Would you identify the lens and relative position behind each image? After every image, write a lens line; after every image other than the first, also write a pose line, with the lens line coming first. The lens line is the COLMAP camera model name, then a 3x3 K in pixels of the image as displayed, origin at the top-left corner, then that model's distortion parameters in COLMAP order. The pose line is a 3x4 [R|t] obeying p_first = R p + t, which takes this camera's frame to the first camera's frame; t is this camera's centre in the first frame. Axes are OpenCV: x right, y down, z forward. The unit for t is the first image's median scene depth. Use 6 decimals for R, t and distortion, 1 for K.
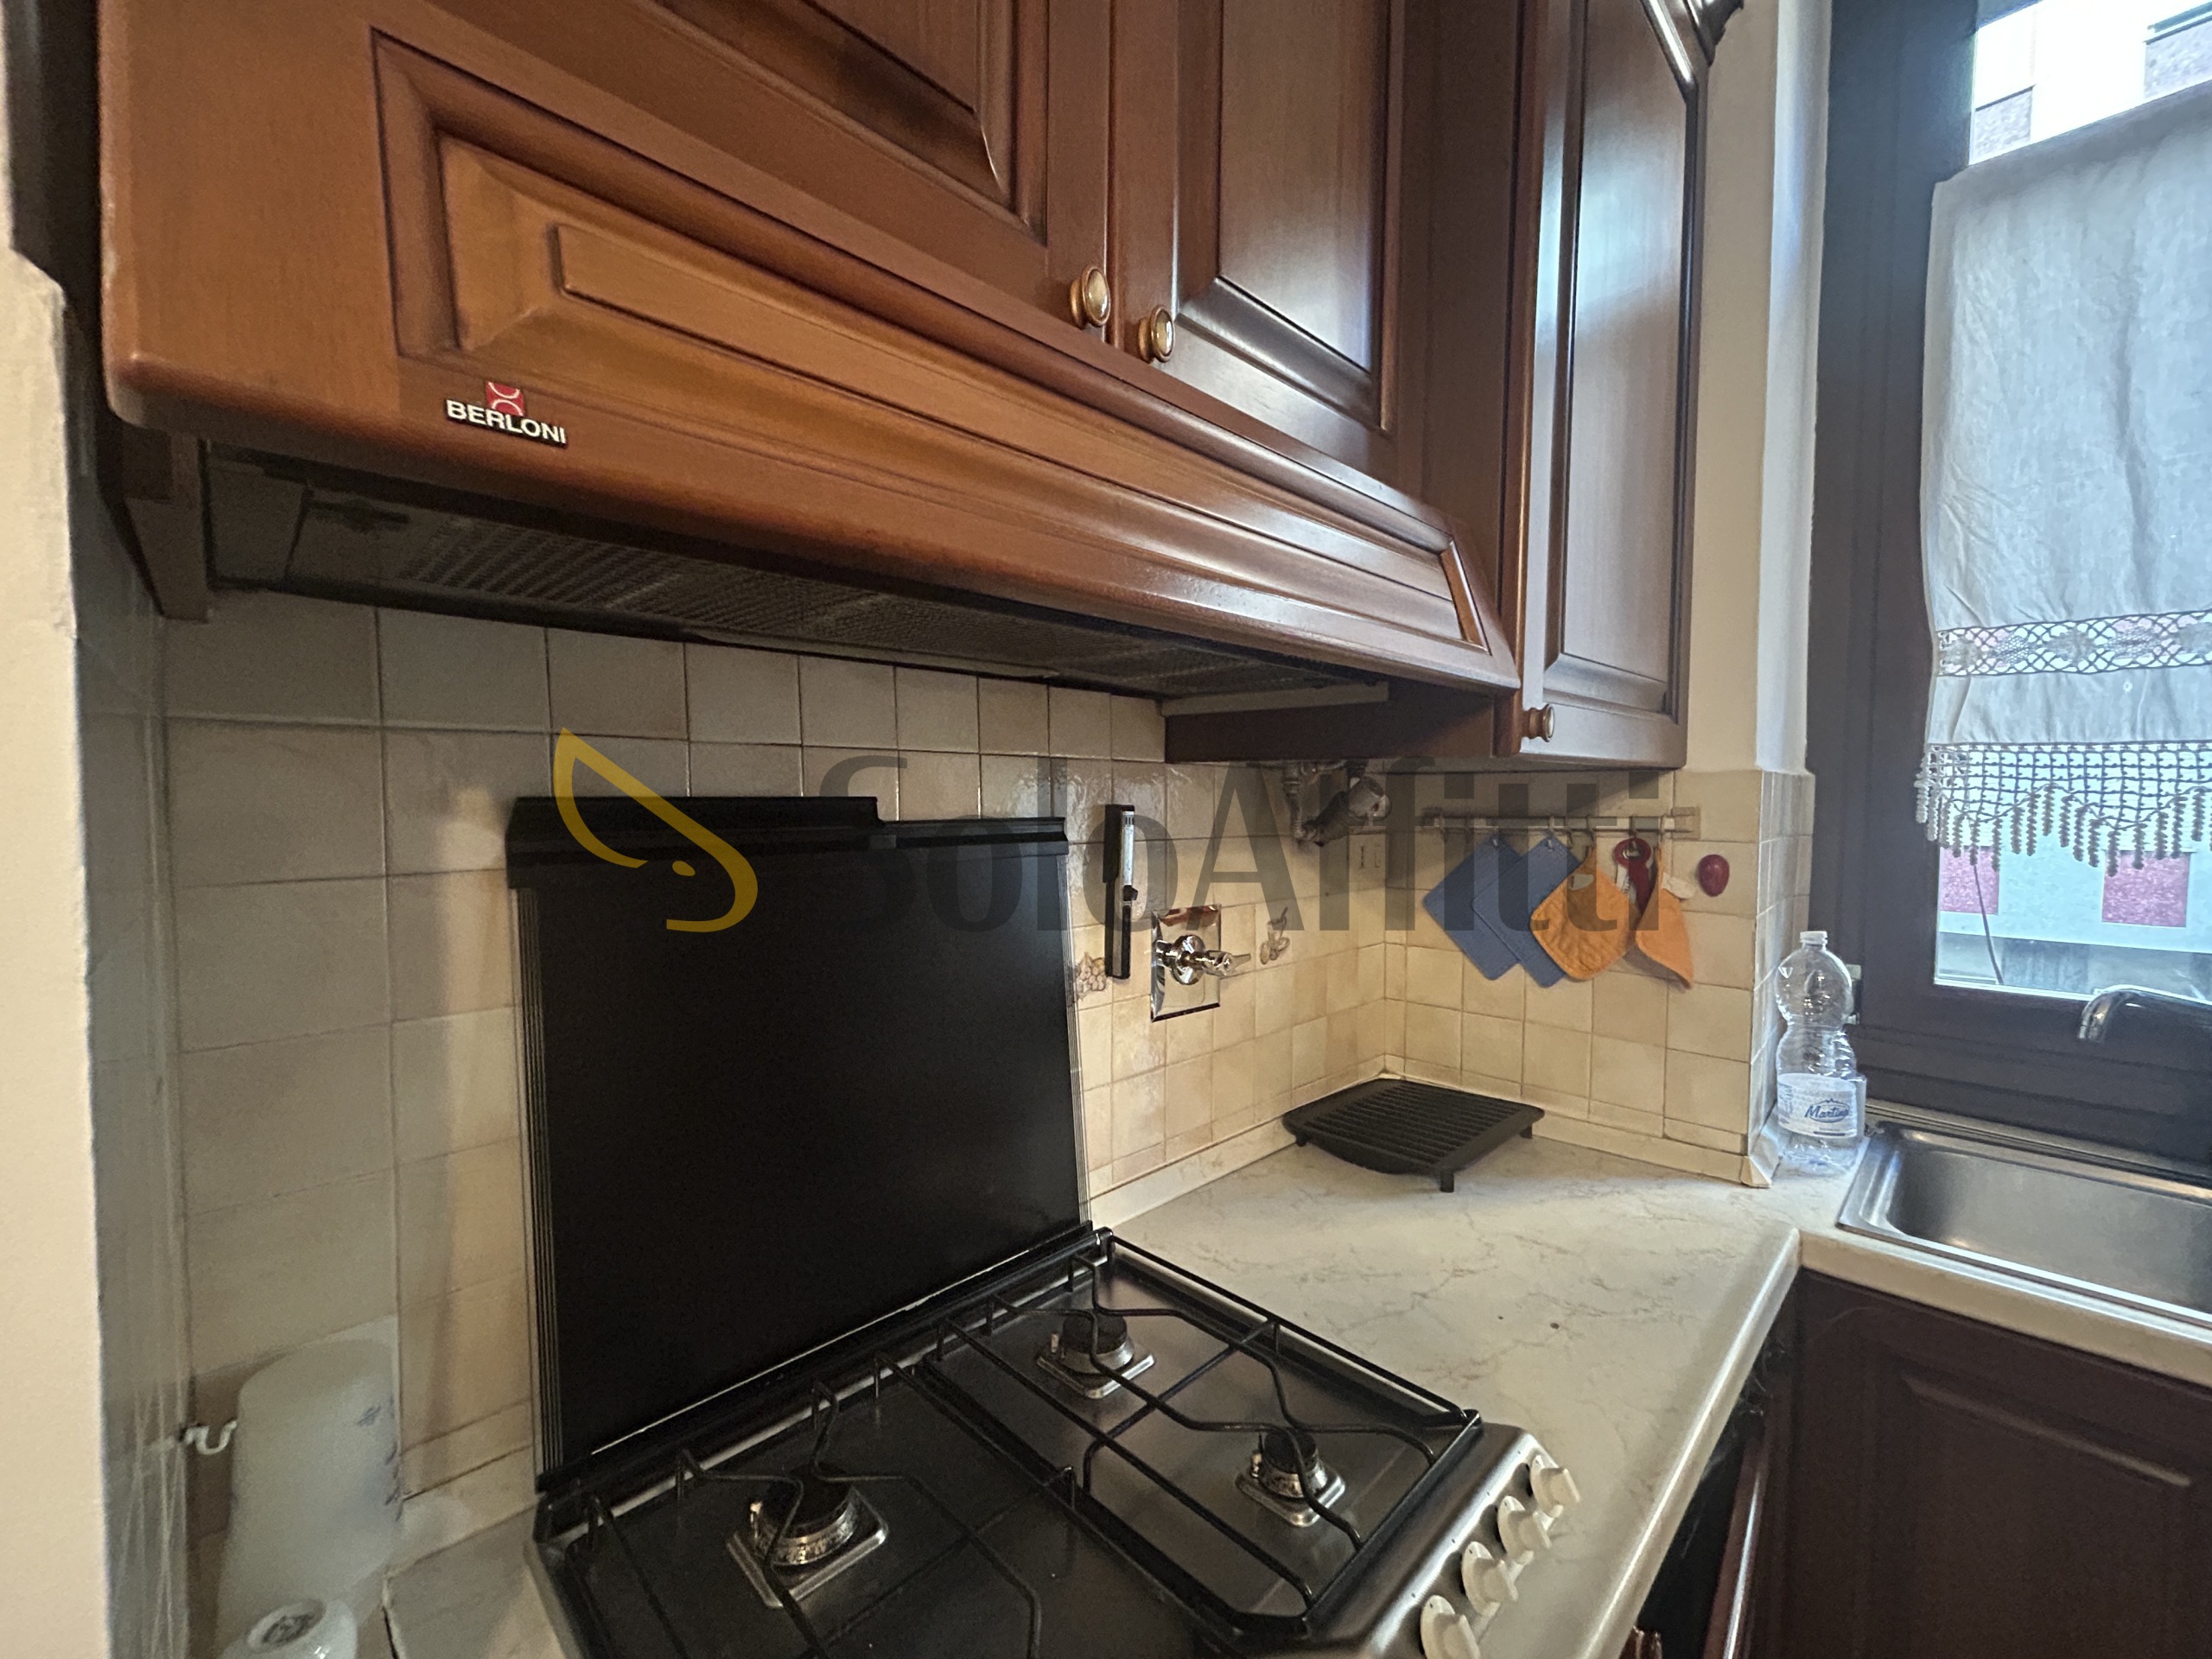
lens RADIAL K [[897.4, 0, 1110.8], [0, 897.4, 825.1], [0, 0, 1]] dist [0.002294, 0.000358]
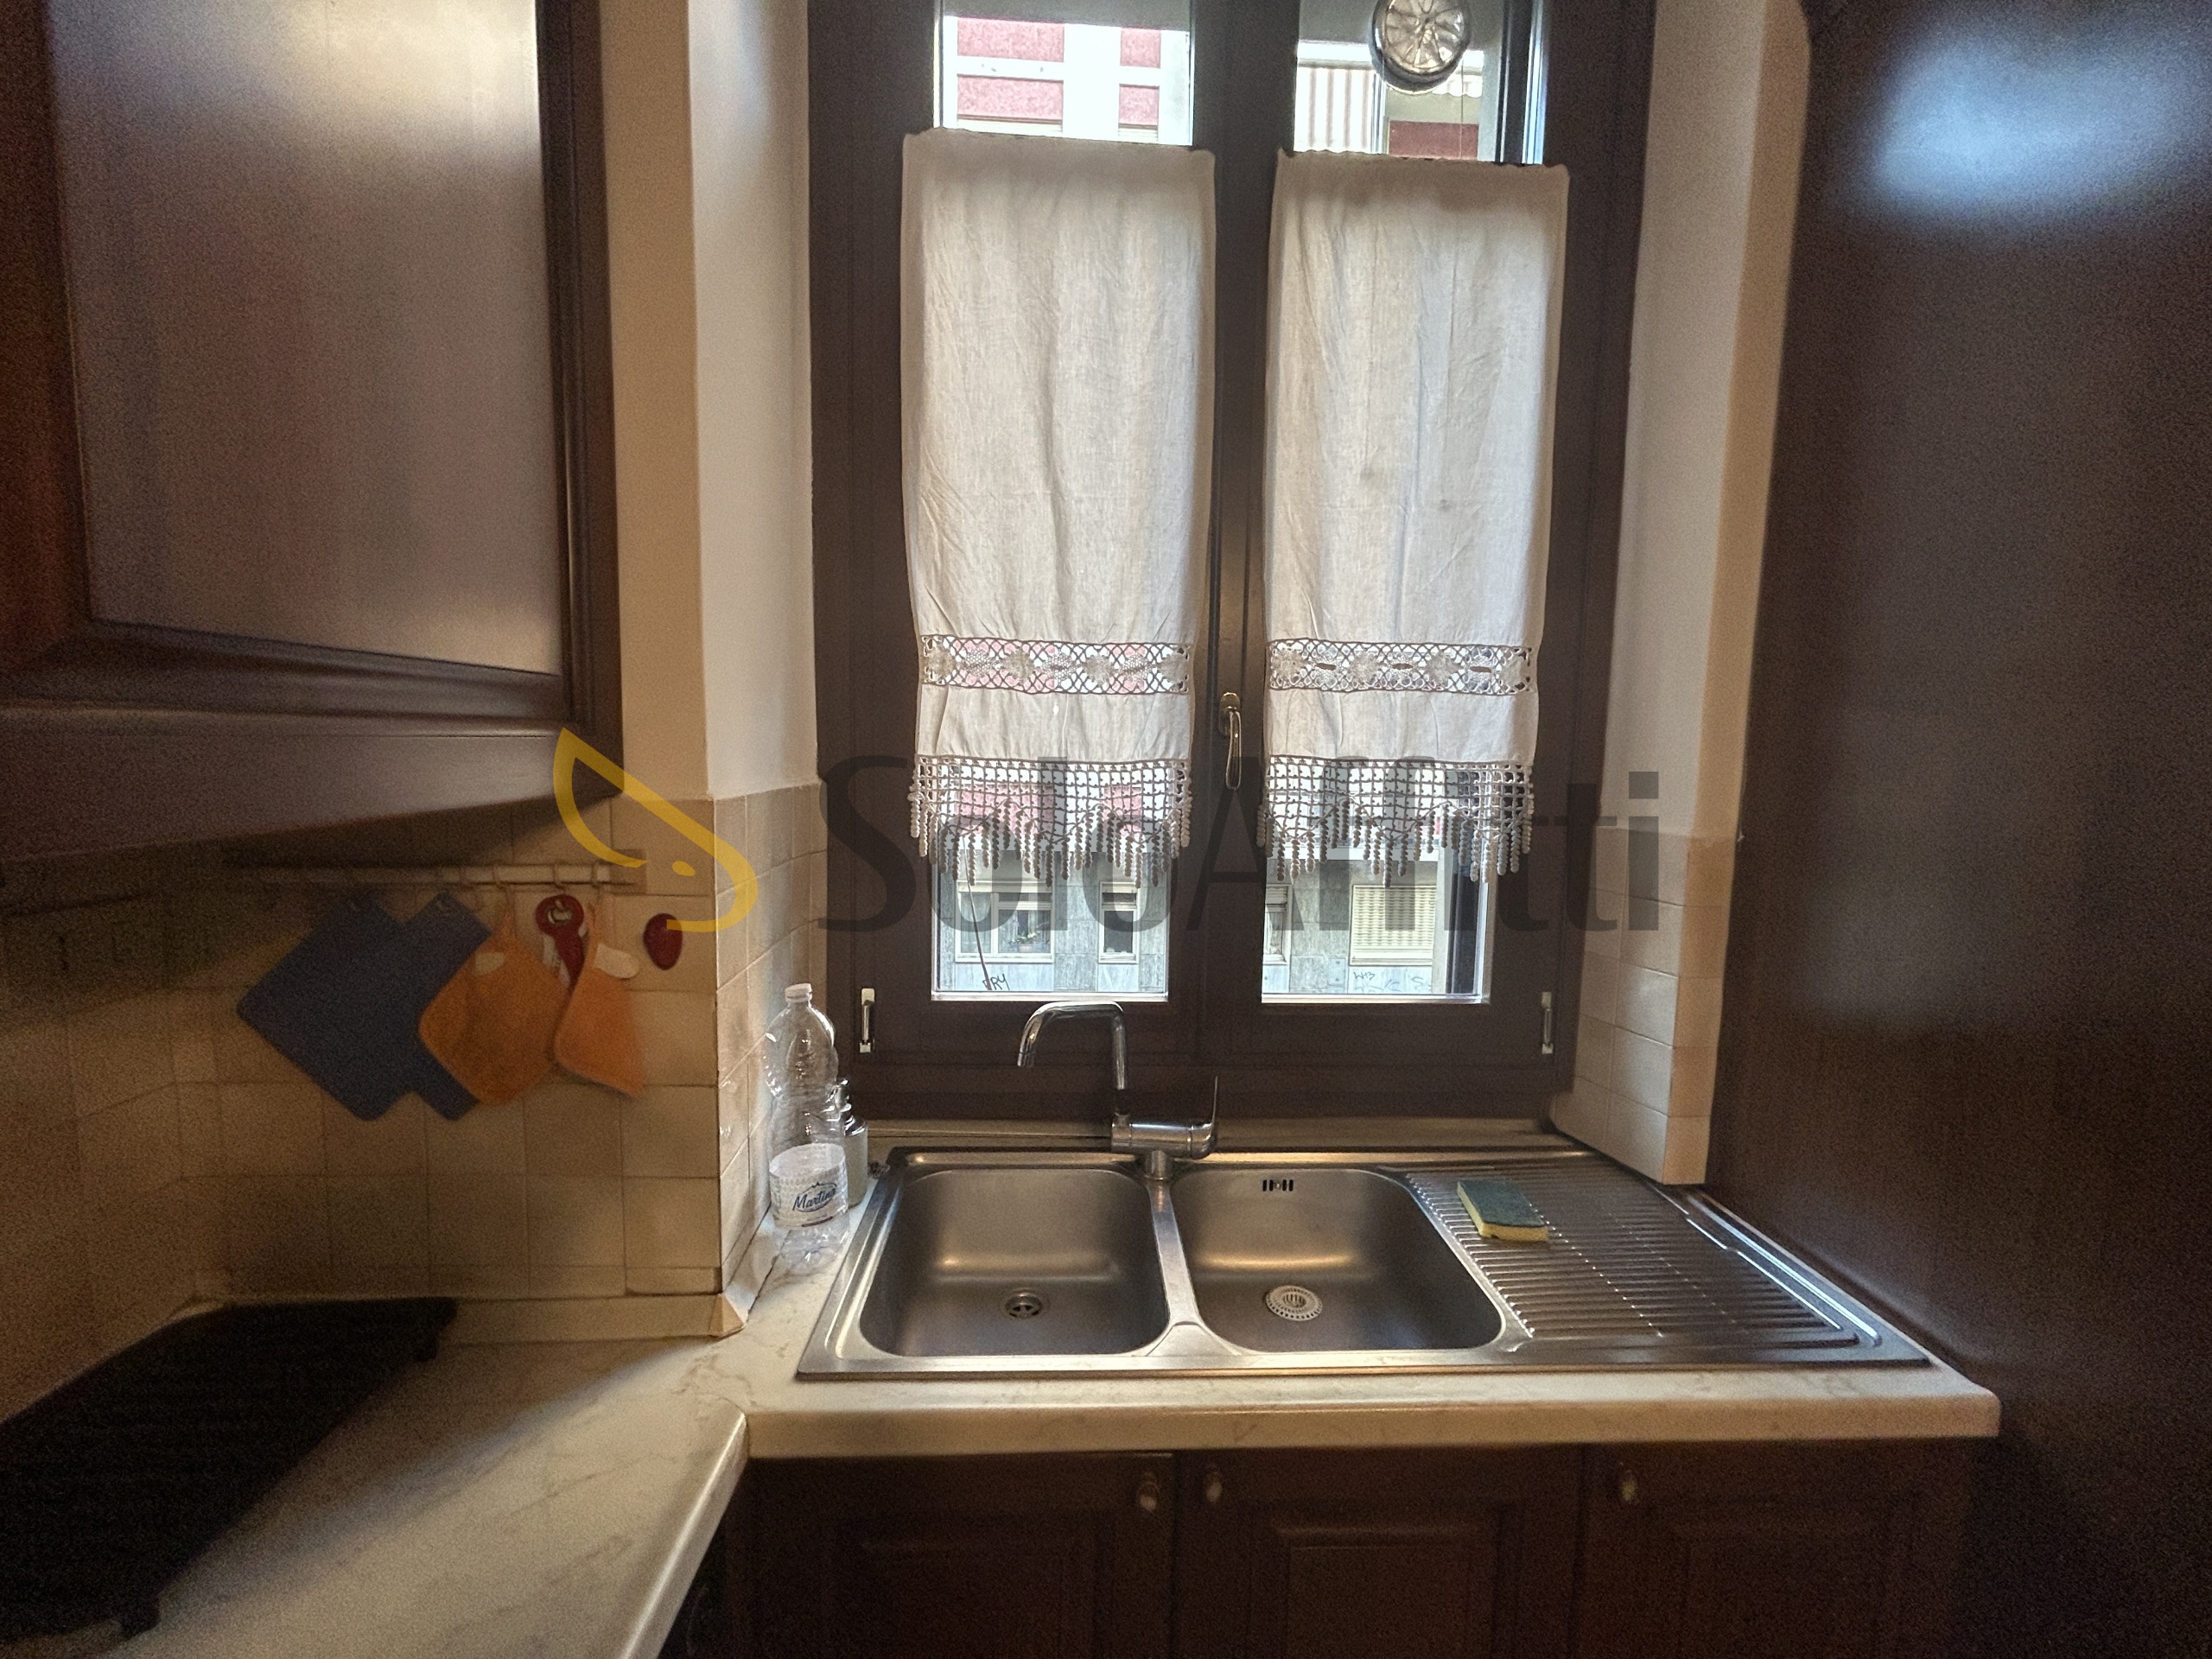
lens RADIAL K [[897.4, 0, 1102.6], [0, 897.4, 834.0], [0, 0, 1]] dist [0.002294, 0.000358]
pose [[0.667440, -0.057924, 0.742408, 0.358367], [0.009054, 0.997528, 0.069690, -0.076915], [-0.744609, -0.039792, 0.666314, 0.239403]]
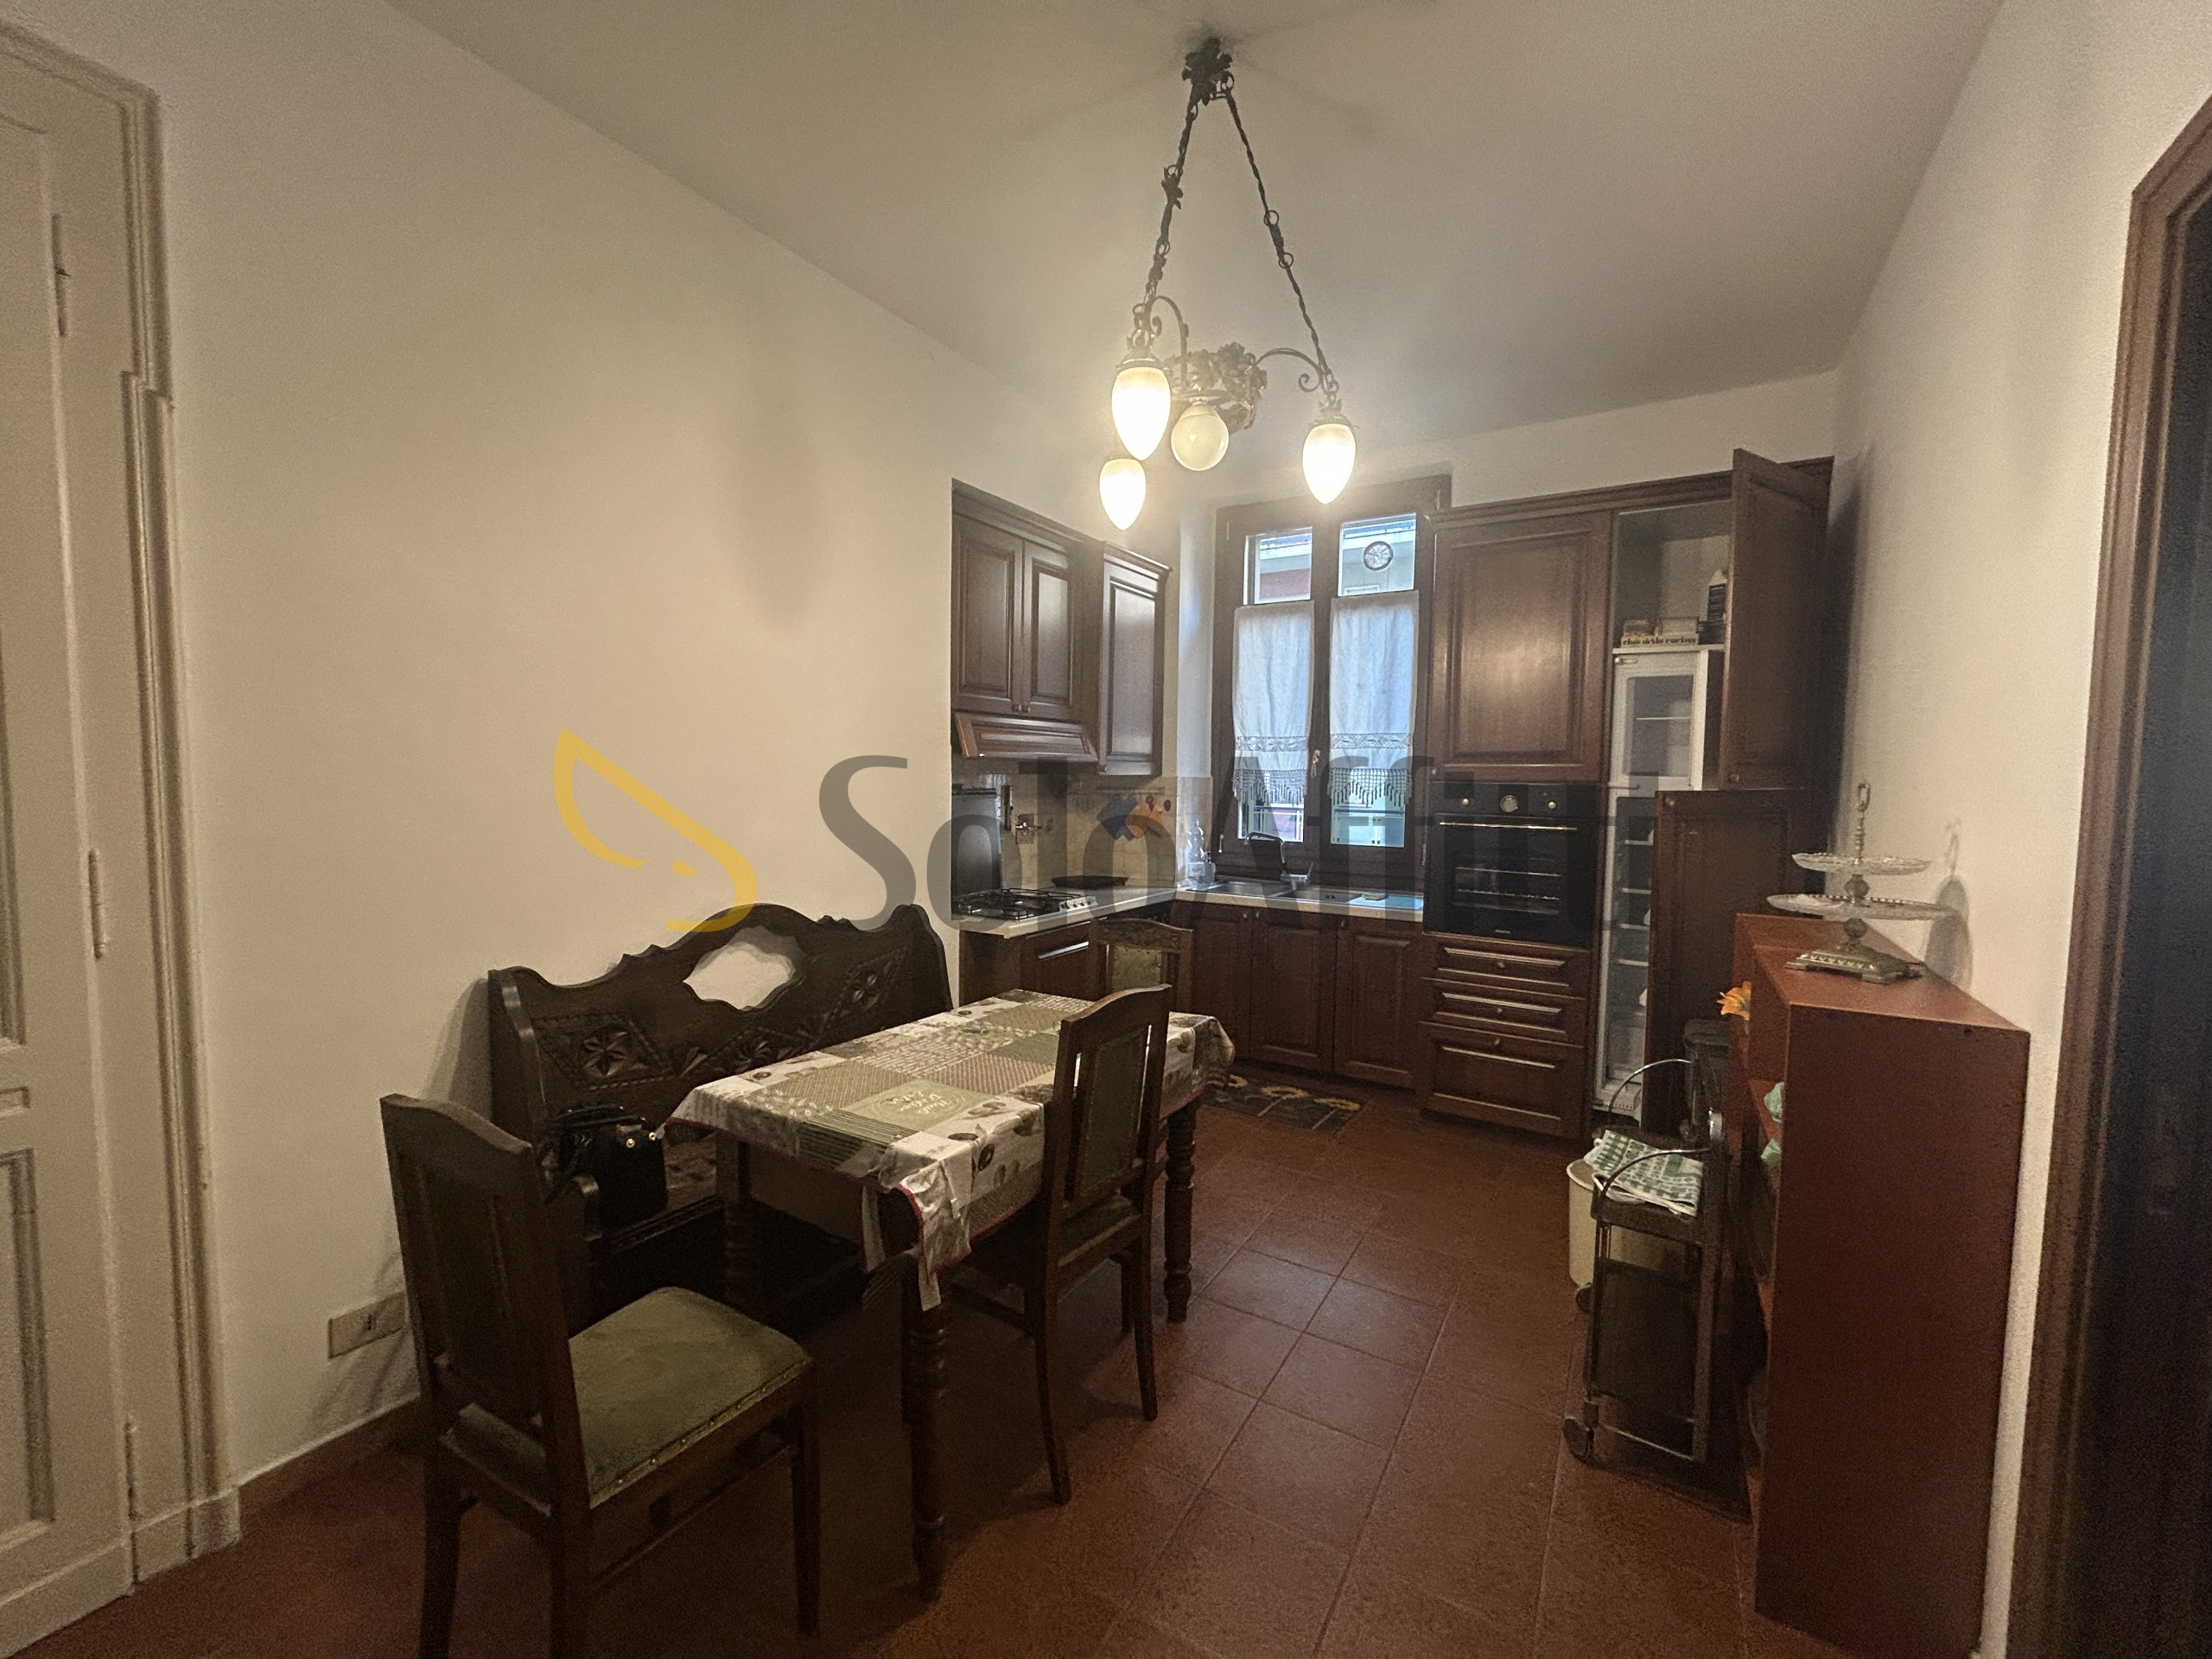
lens RADIAL K [[897.4, 0, 1108.5], [0, 897.4, 825.4], [0, 0, 1]] dist [0.002294, 0.000358]
pose [[0.972193, -0.006459, 0.234093, -0.398092], [-0.001382, 0.999444, 0.033316, 0.016408], [-0.234178, -0.032713, 0.971643, -2.392481]]
